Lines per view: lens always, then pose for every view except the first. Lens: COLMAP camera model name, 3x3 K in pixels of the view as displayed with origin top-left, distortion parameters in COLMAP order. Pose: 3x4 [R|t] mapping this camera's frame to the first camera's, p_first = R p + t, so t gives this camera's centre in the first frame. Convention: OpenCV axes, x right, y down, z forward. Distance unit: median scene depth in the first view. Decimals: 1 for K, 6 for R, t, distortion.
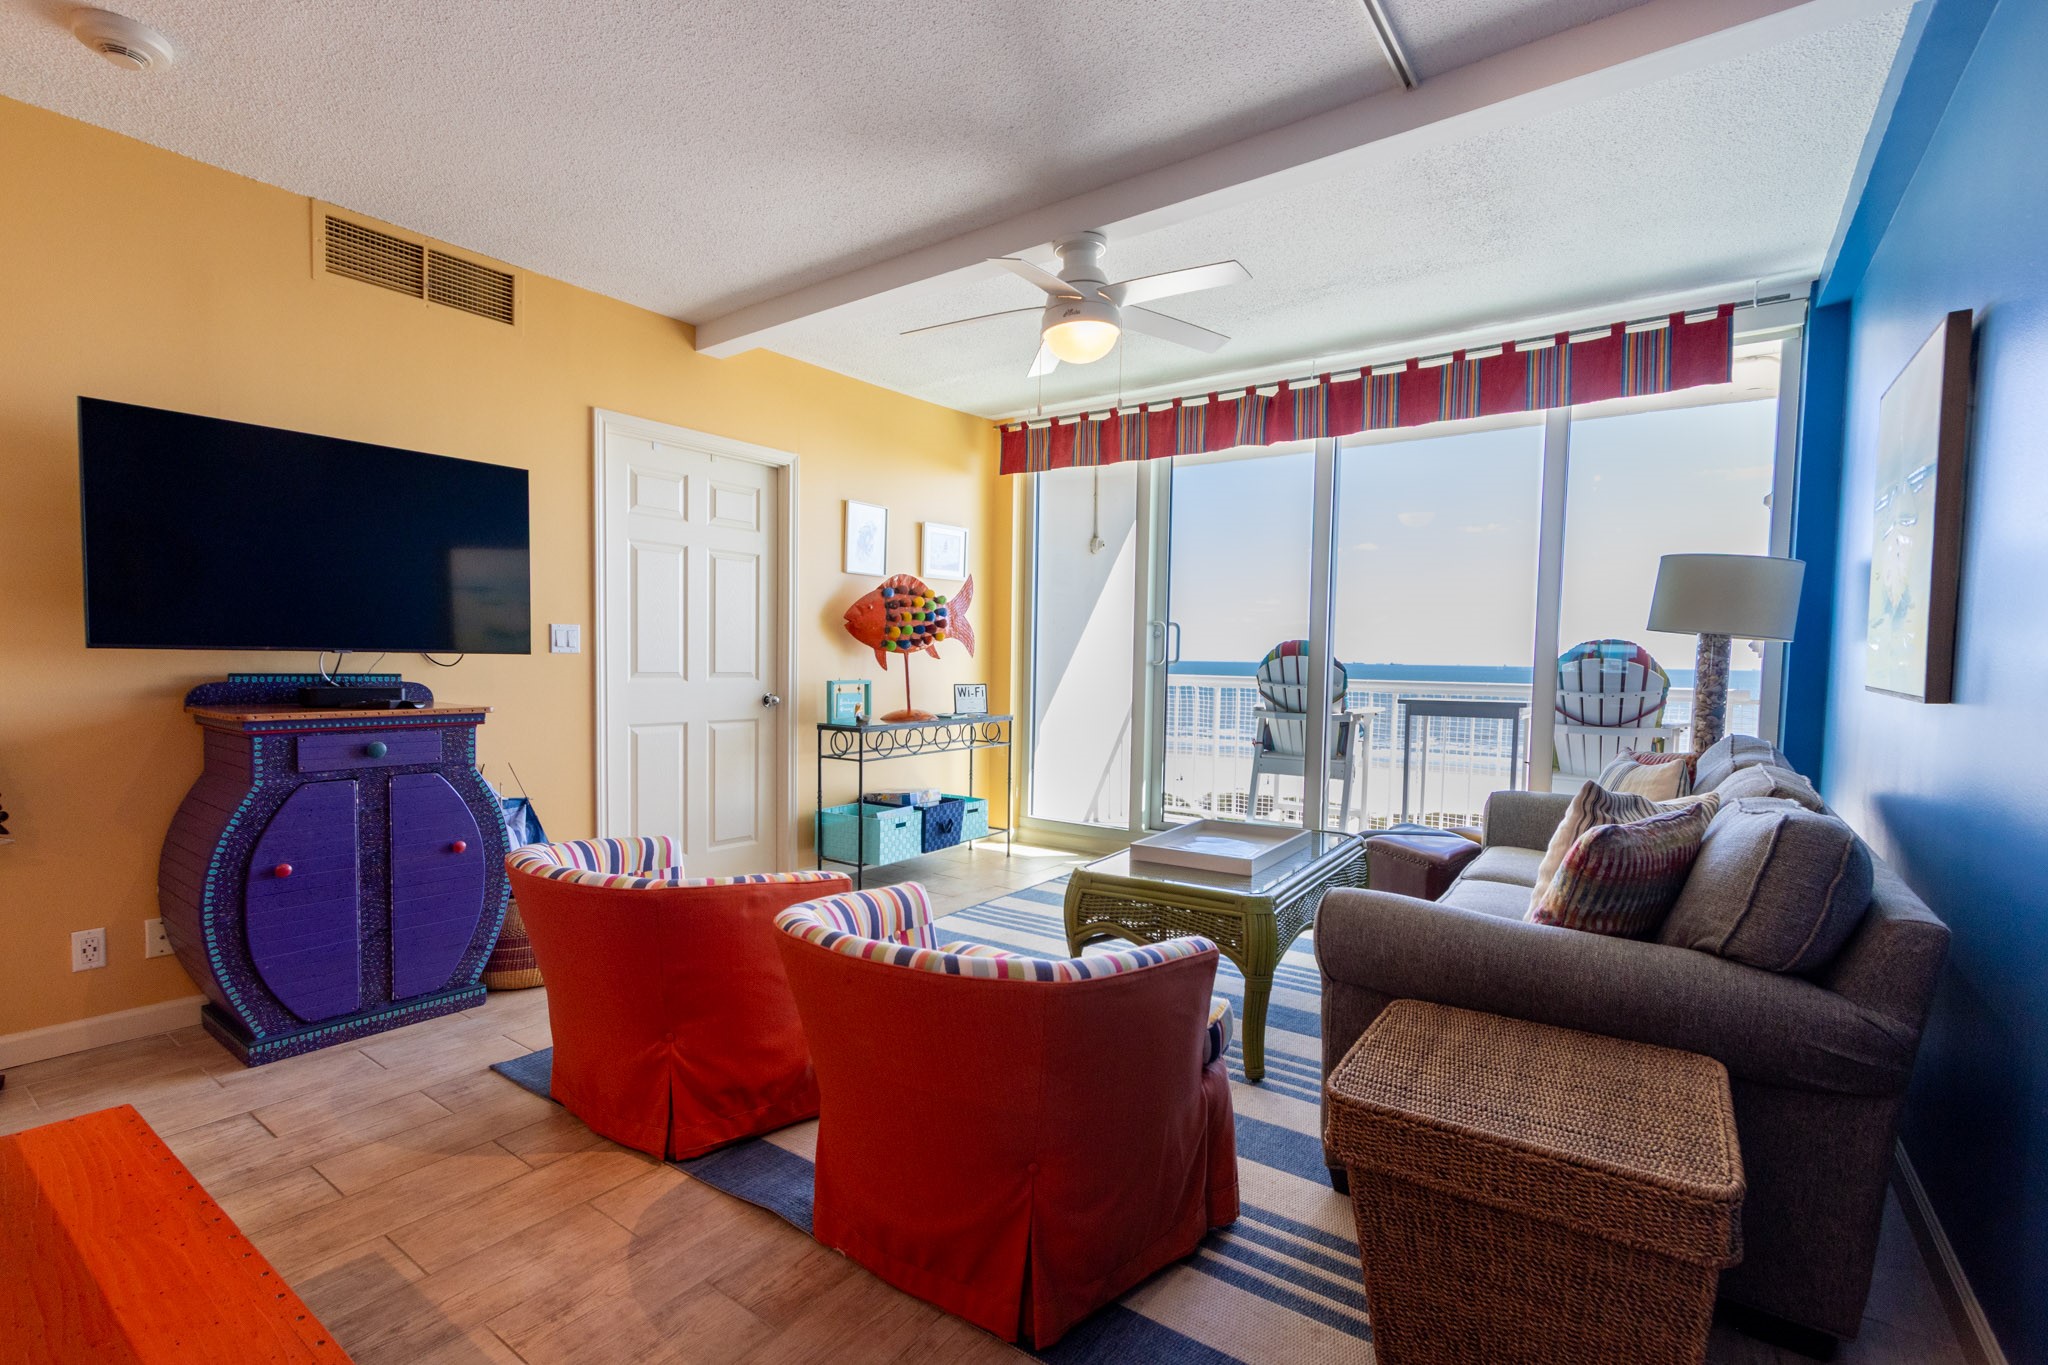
lens RADIAL K [[956.5, 0, 1046.0], [0, 956.5, 695.8], [0, 0, 1]] dist [0.009138, -0.002807]
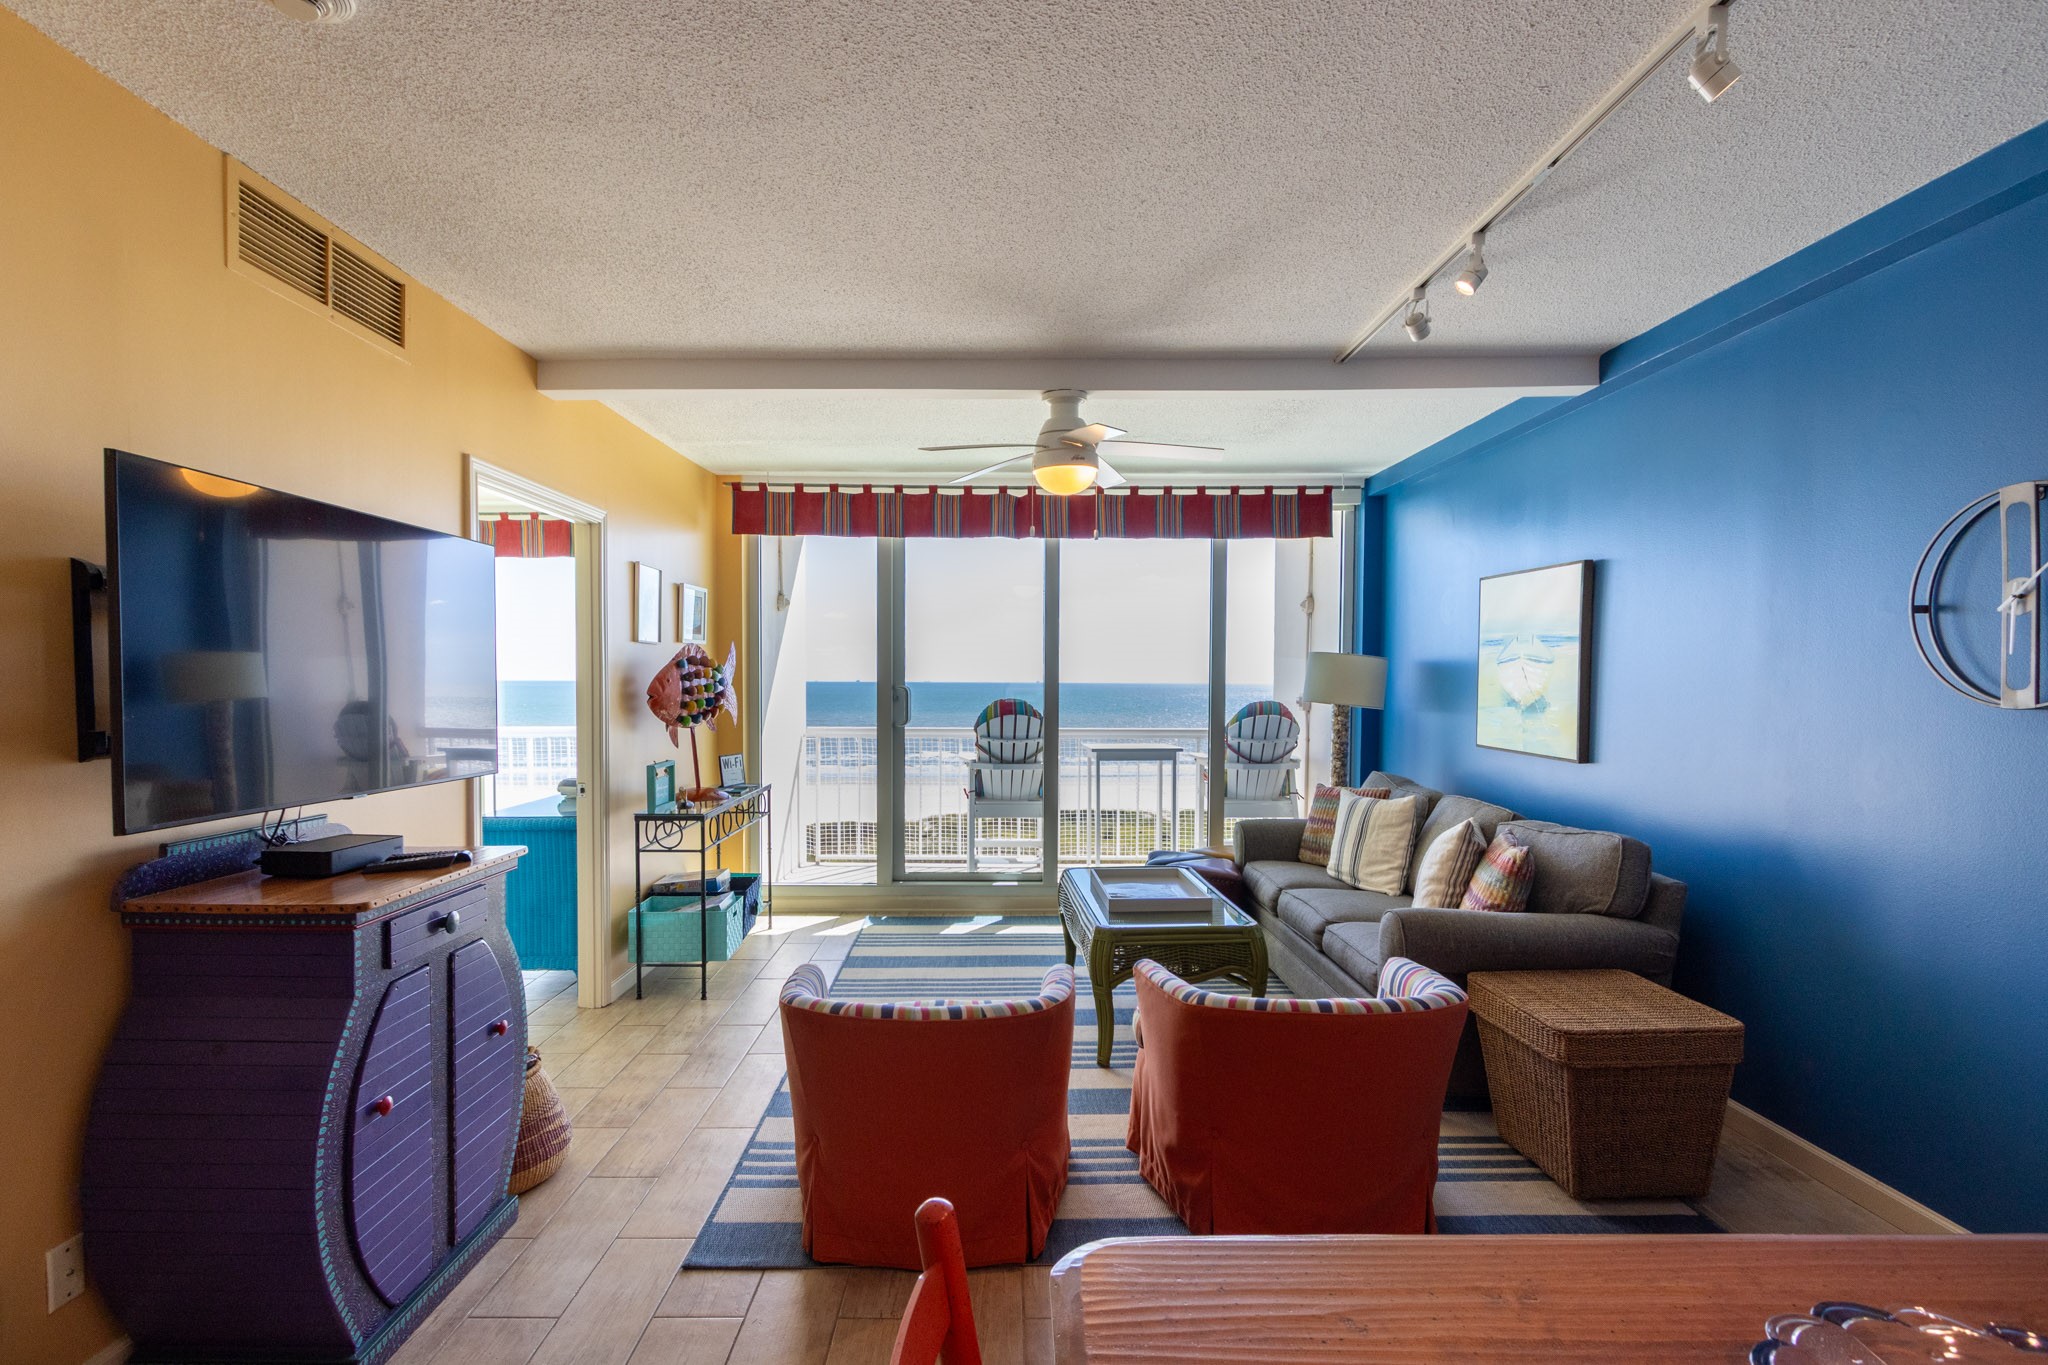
lens RADIAL K [[956.5, 0, 1040.5], [0, 956.5, 689.0], [0, 0, 1]] dist [0.009138, -0.002807]
pose [[0.798809, -0.015222, 0.601393, -0.487451], [0.029444, 0.999471, -0.013813, -0.065972], [-0.600864, 0.028741, 0.798834, 0.059049]]
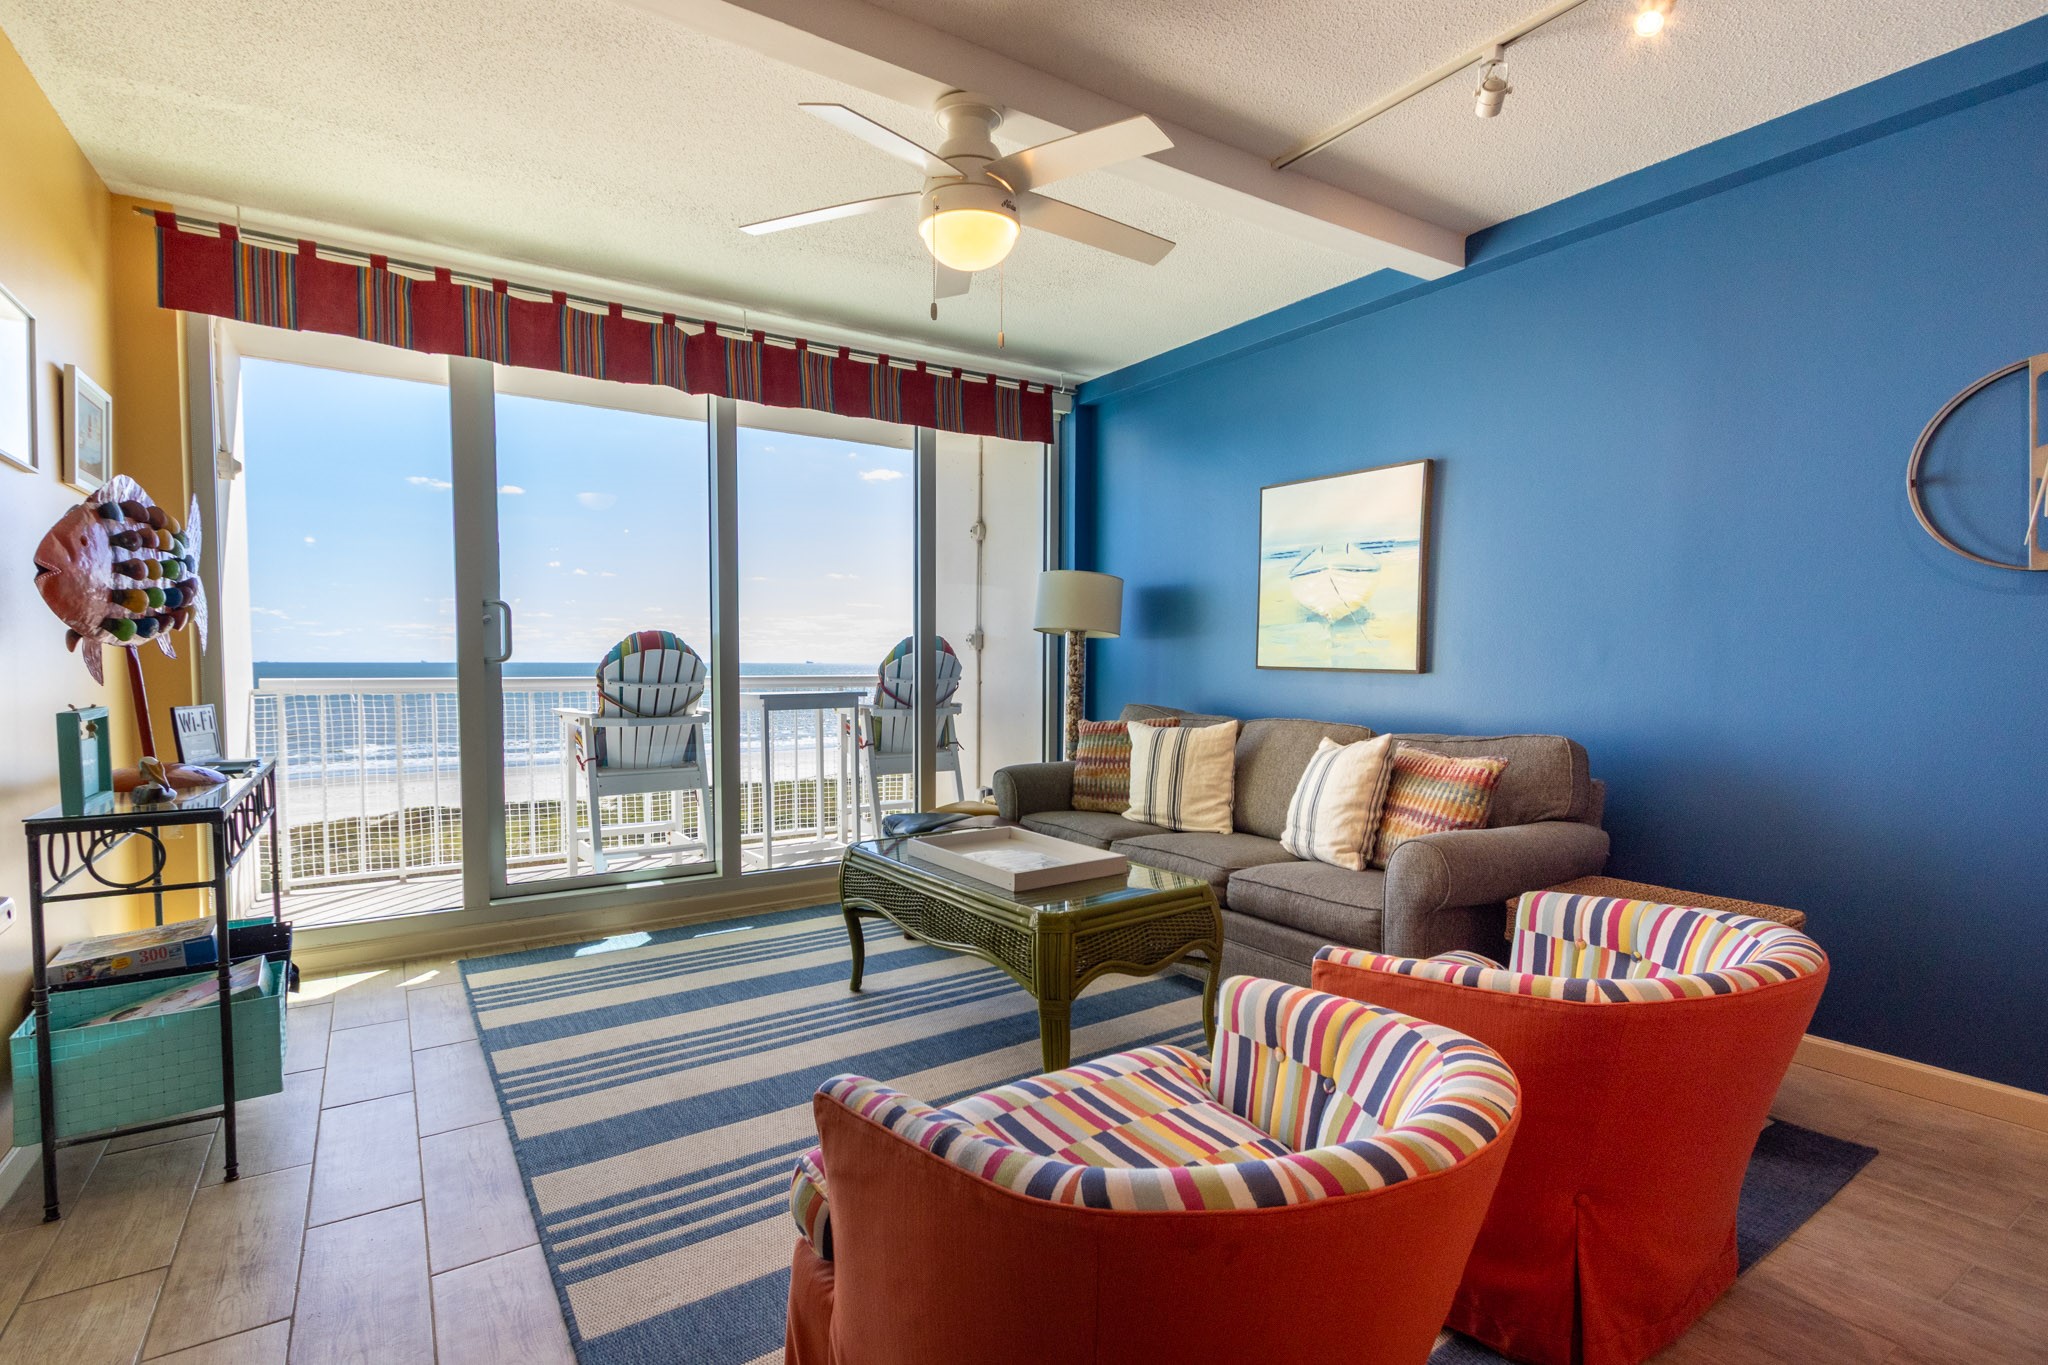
lens RADIAL K [[956.5, 0, 1016.7], [0, 956.5, 686.3], [0, 0, 1]] dist [0.009138, -0.002807]
pose [[0.370260, -0.039959, 0.928068, -0.474411], [0.040897, 0.998807, 0.026689, -0.021719], [-0.928027, 0.028073, 0.371453, 0.474020]]
